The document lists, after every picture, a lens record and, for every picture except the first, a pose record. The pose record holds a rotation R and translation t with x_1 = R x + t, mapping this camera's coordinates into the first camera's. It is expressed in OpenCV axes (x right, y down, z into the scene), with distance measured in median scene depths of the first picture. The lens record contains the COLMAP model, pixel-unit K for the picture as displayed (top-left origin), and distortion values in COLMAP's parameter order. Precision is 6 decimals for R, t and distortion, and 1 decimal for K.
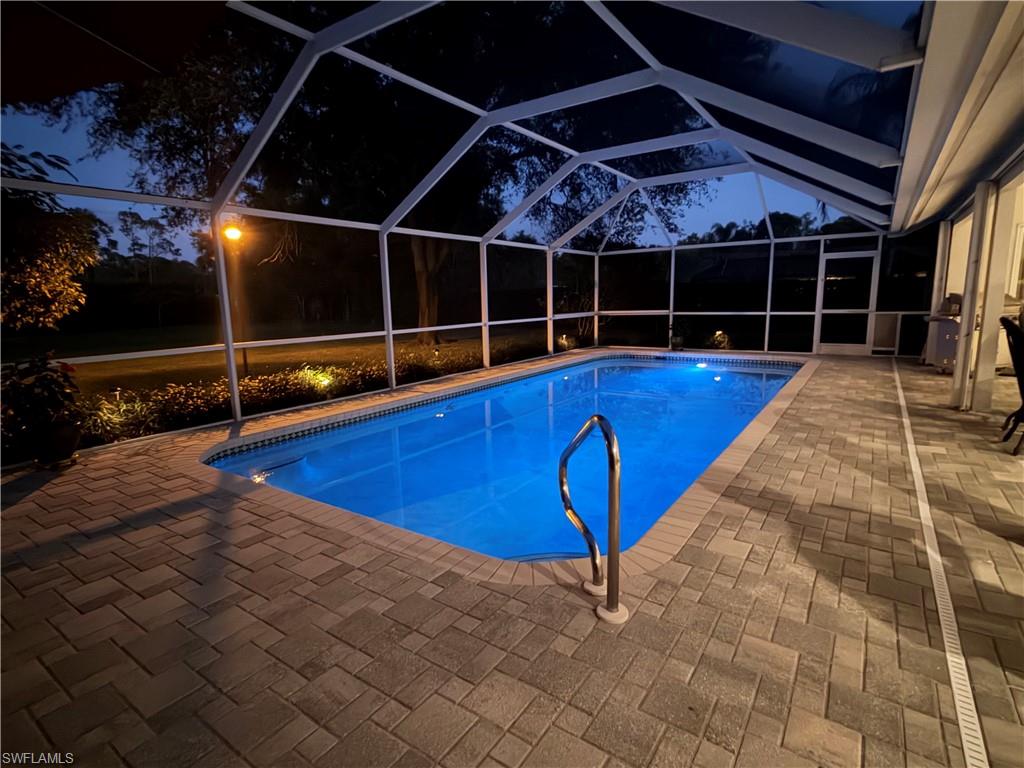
lens RADIAL K [[527.8, 0, 510.4], [0, 527.8, 383.1], [0, 0, 1]] dist [0.002766, 0.000229]
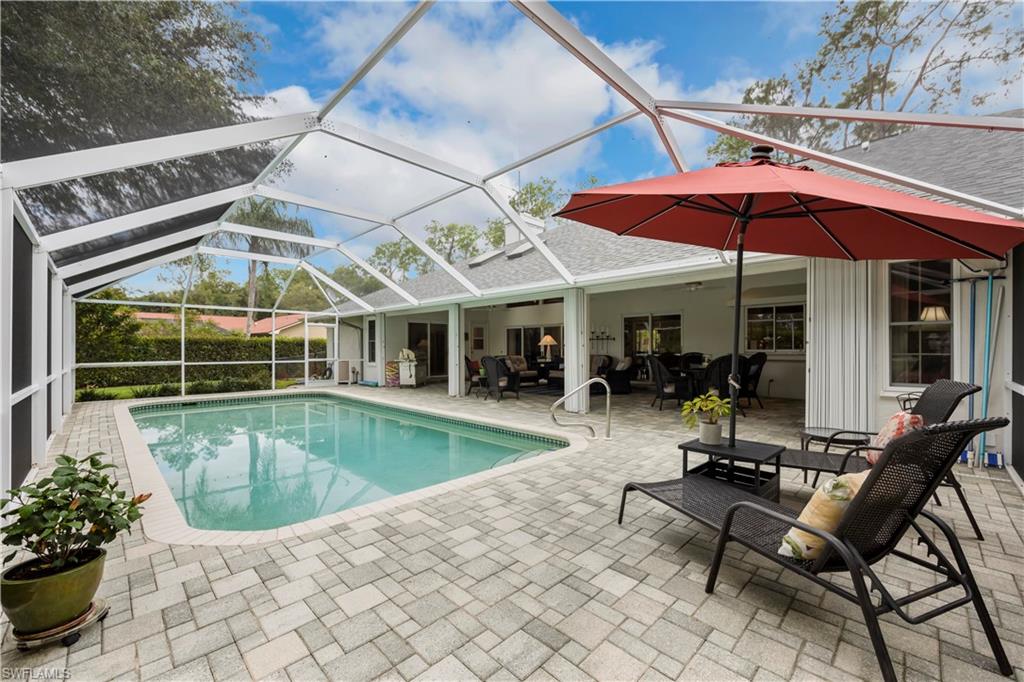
lens RADIAL K [[411.0, 0, 513.6], [0, 411.0, 346.1], [0, 0, 1]] dist [-0.006770, -0.000013]
pose [[0.176402, 0.026489, 0.983962, -0.514313], [0.158212, 0.985878, -0.054905, -0.015901], [-0.971520, 0.165360, 0.169720, 0.224060]]
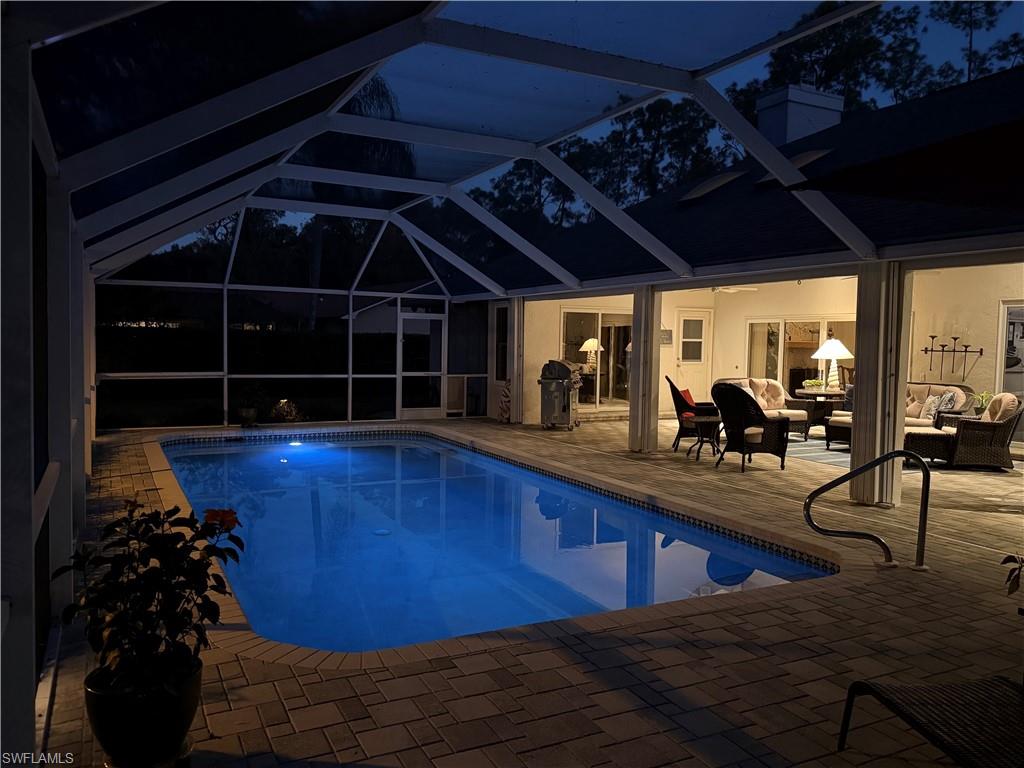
lens RADIAL K [[791.7, 0, 516.6], [0, 791.7, 377.7], [0, 0, 1]] dist [0.024081, -0.016109]
pose [[0.475307, -0.009974, 0.879764, -0.568540], [0.114214, 0.992174, -0.050457, -0.038918], [-0.872375, 0.124464, 0.472726, 0.182022]]
